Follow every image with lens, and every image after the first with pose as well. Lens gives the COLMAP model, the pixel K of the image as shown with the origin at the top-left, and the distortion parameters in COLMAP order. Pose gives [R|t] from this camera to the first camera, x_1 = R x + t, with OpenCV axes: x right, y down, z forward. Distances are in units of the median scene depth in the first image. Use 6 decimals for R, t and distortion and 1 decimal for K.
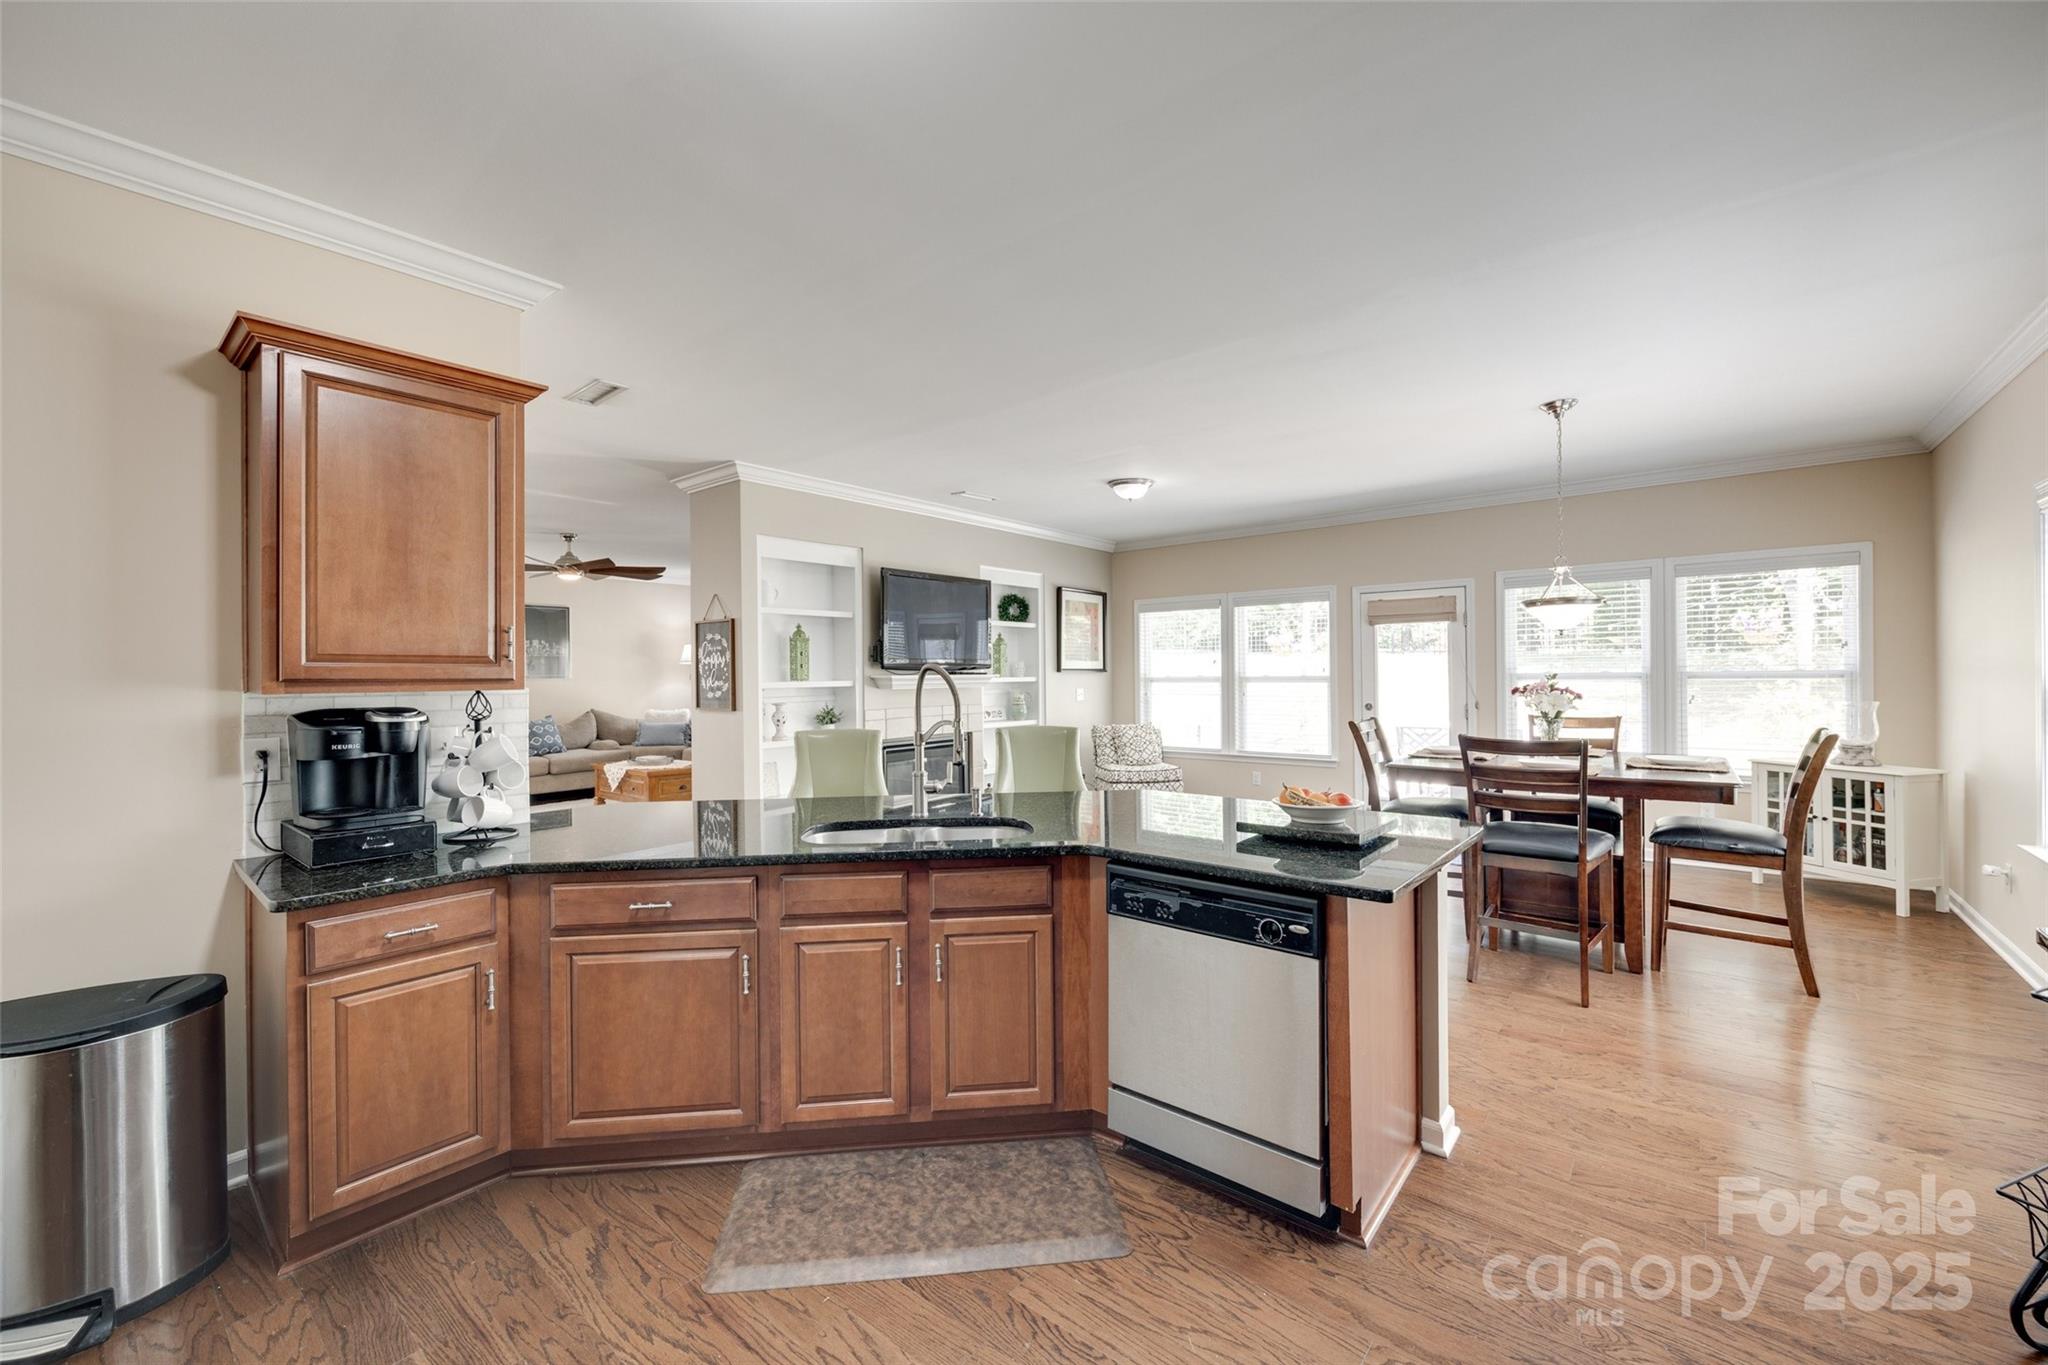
lens RADIAL K [[819.3, 0, 1012.1], [0, 819.3, 668.7], [0, 0, 1]] dist [-0.002726, -0.000018]
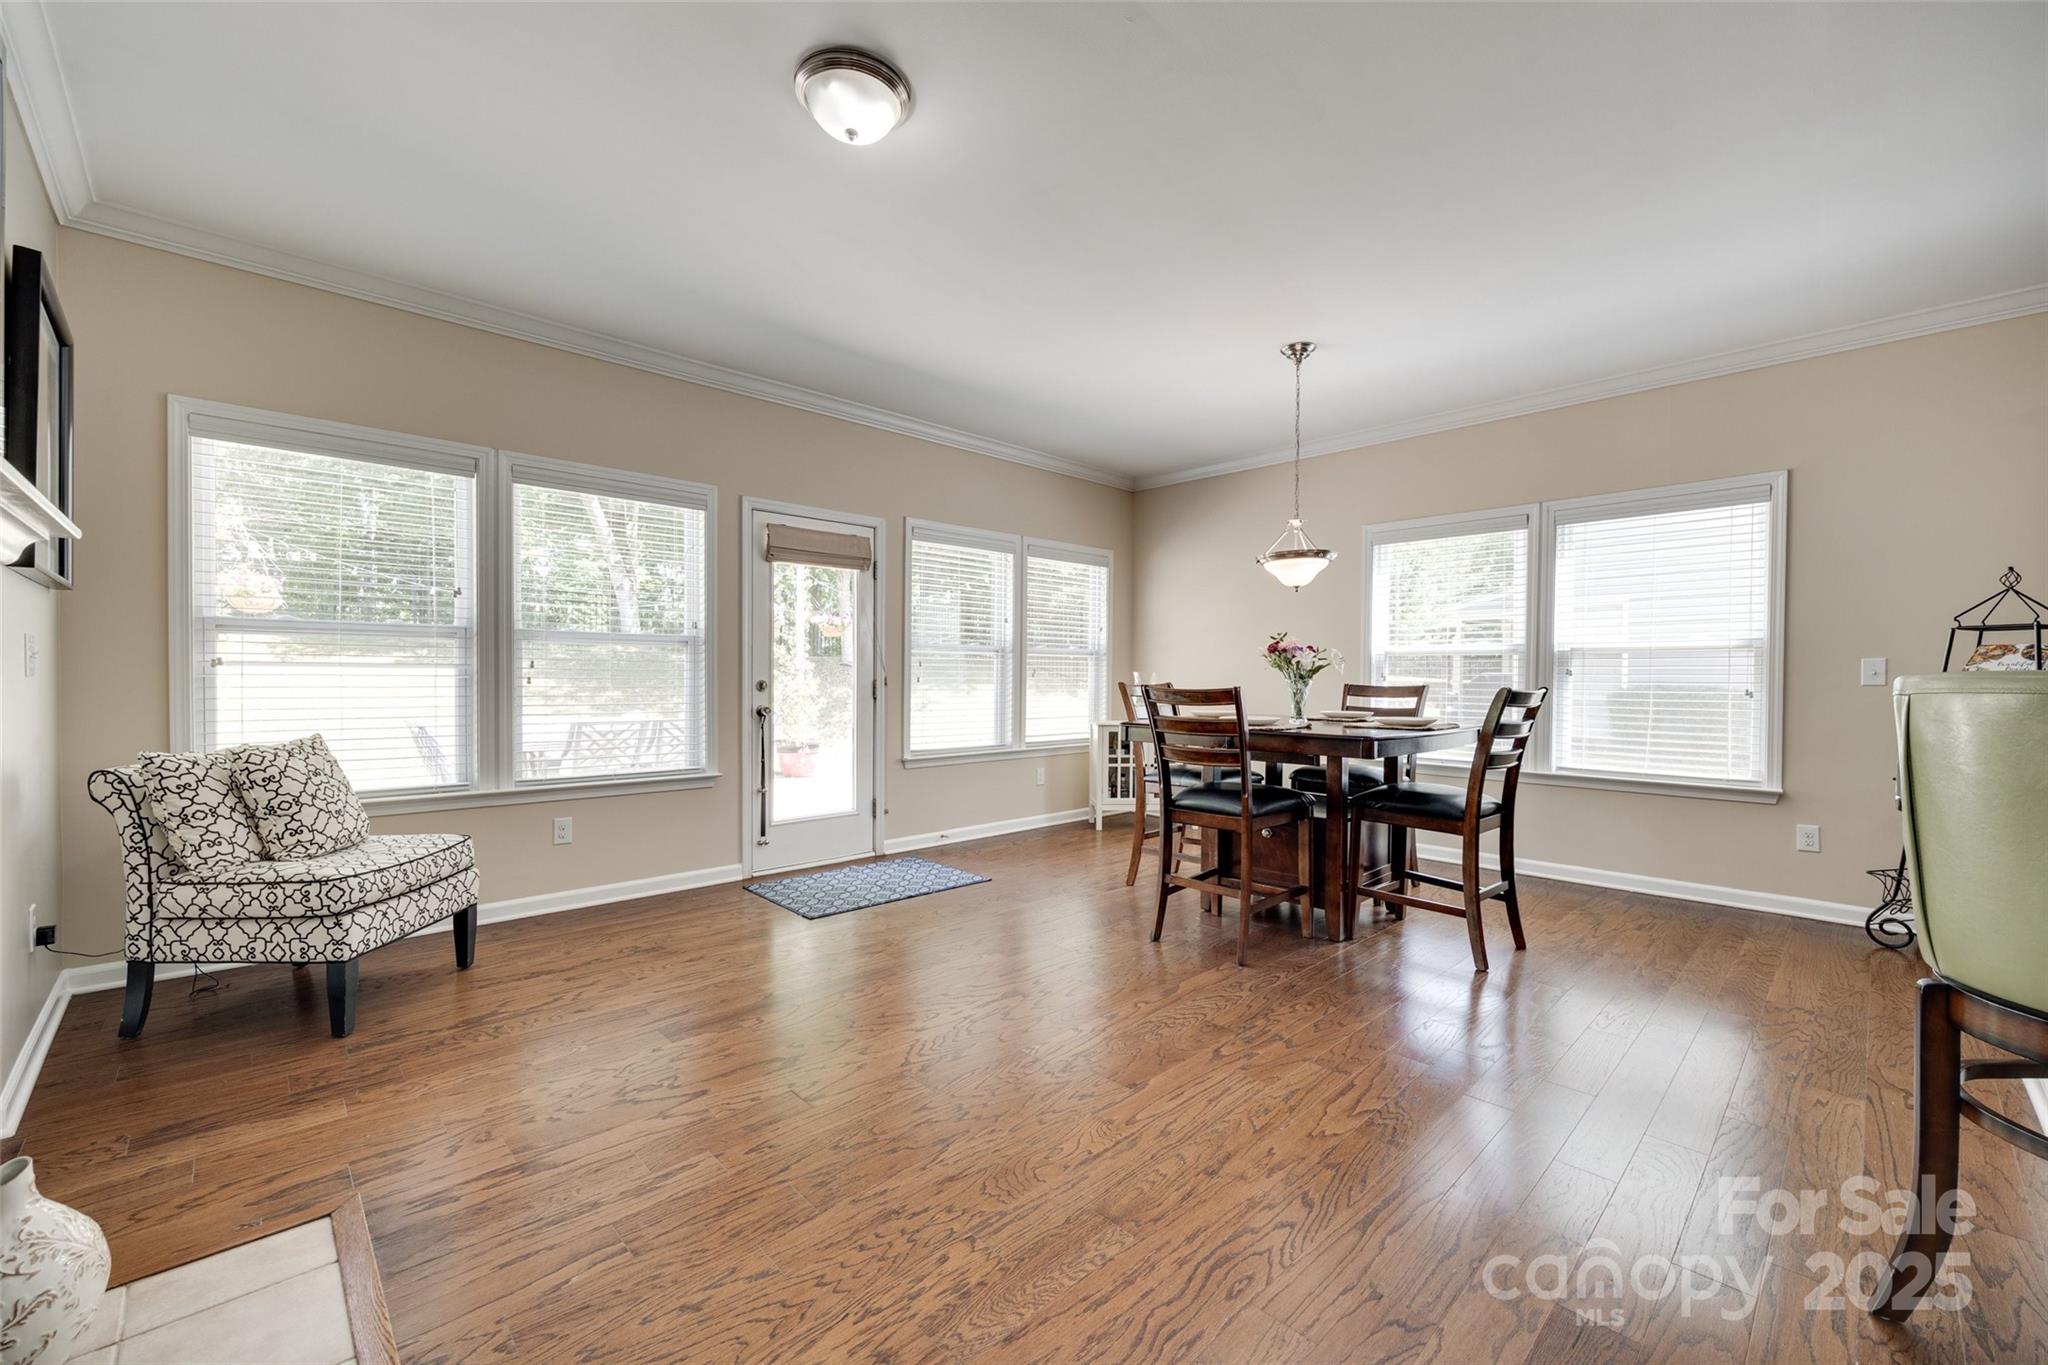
lens RADIAL K [[824.8, 0, 1015.0], [0, 824.8, 679.4], [0, 0, 1]] dist [0.002233, -0.000031]
pose [[0.118393, 0.012212, 0.992892, -0.269936], [-0.009127, 0.999896, -0.011210, 0.066115], [-0.992925, -0.007735, 0.118493, 1.022414]]
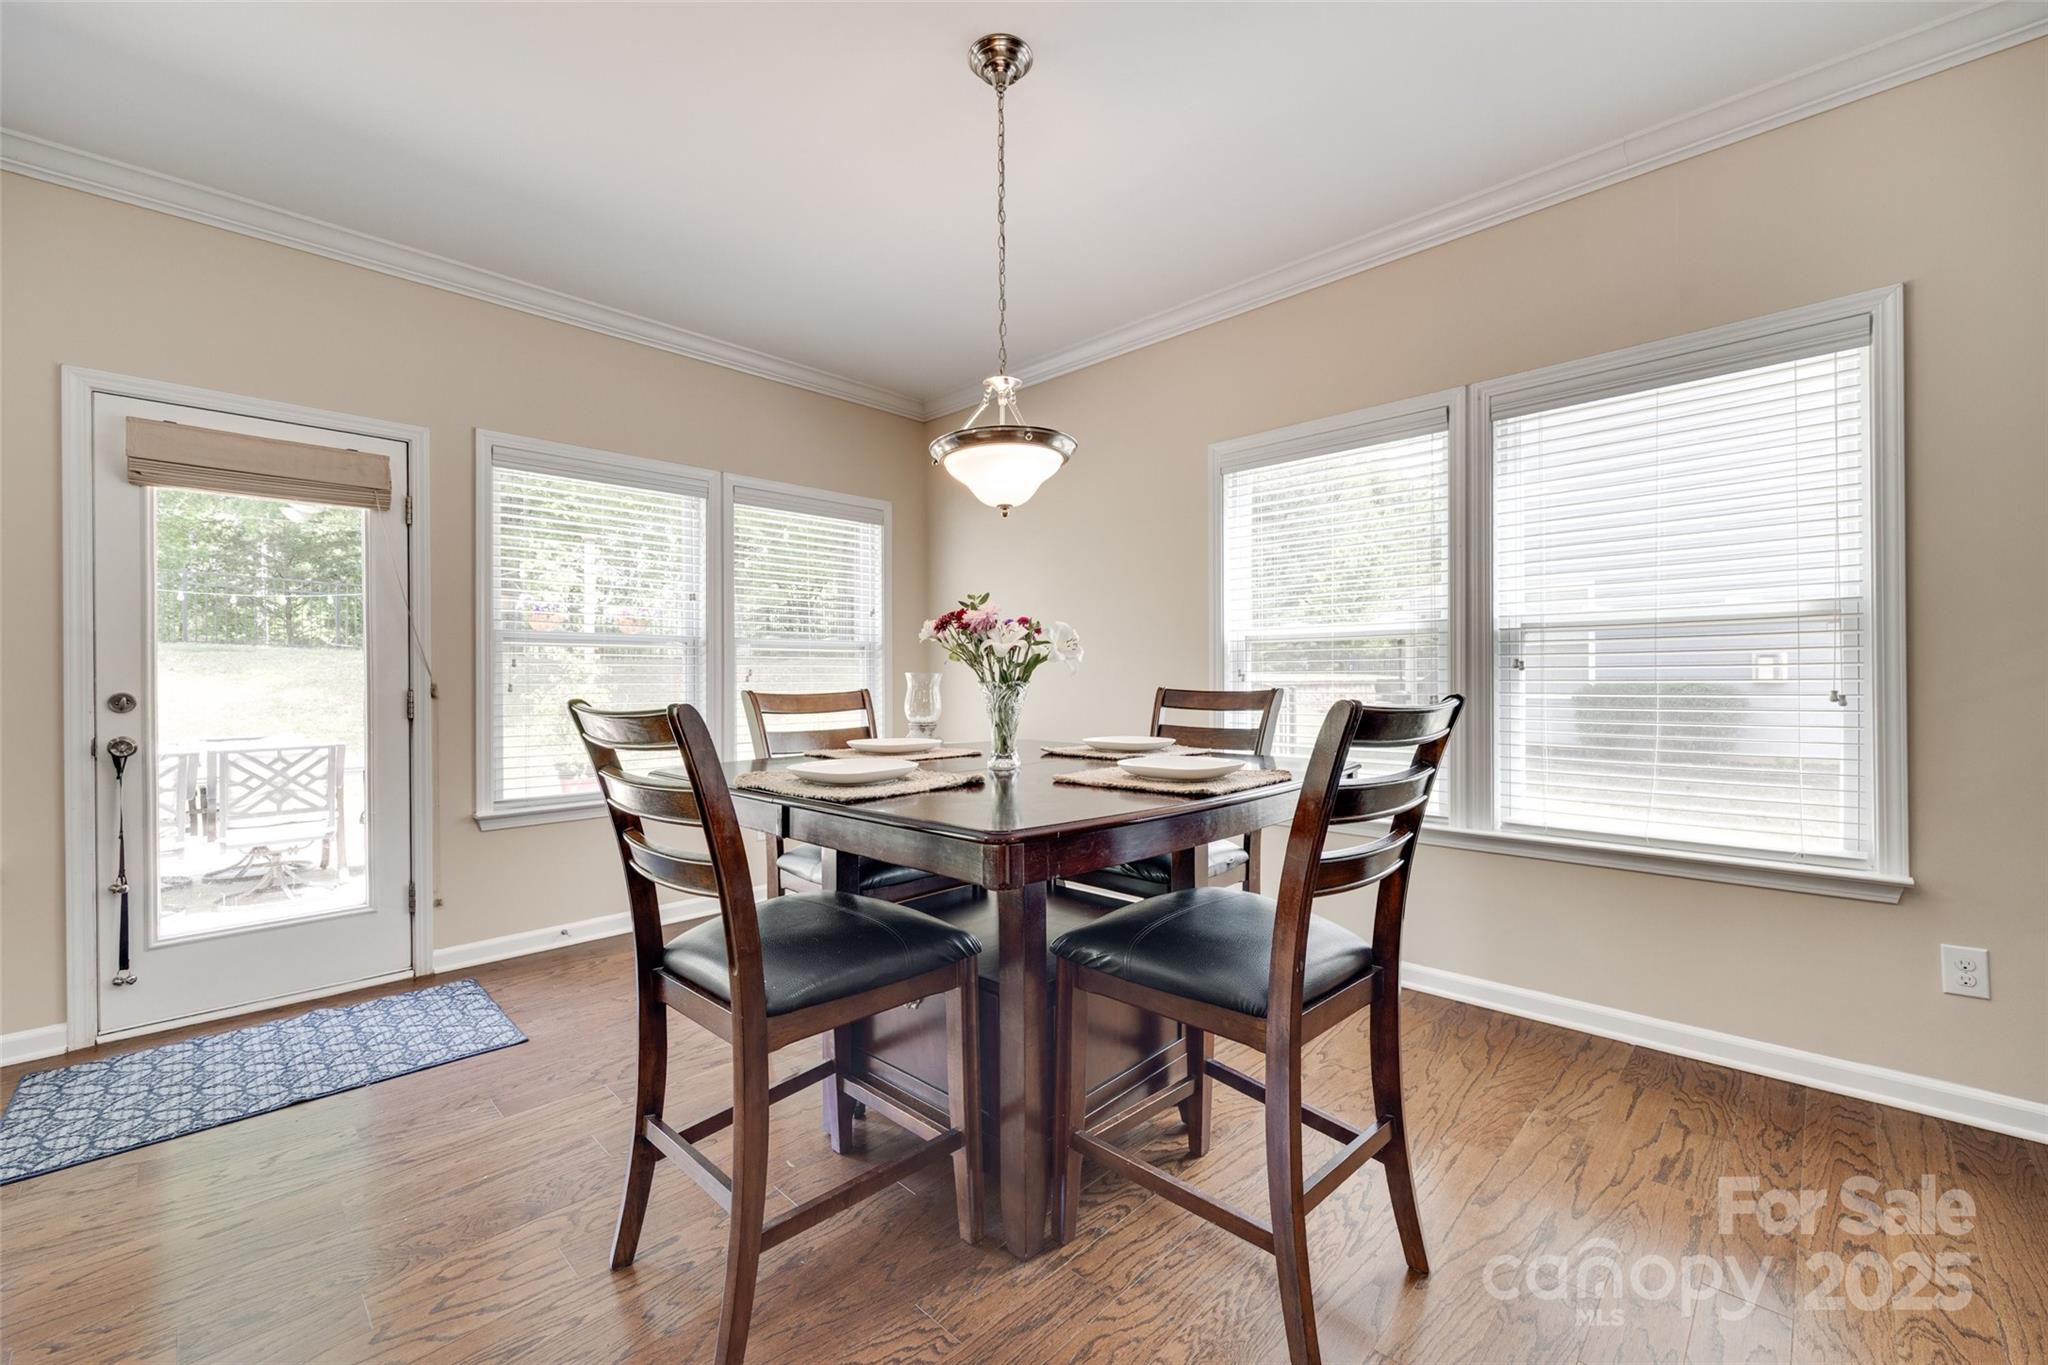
lens RADIAL K [[819.3, 0, 1012.1], [0, 819.3, 668.7], [0, 0, 1]] dist [-0.002726, -0.000018]
pose [[0.091701, 0.026723, 0.995428, 0.152134], [0.002685, 0.999630, -0.027084, 0.059007], [-0.995783, 0.005157, 0.091595, 0.800020]]
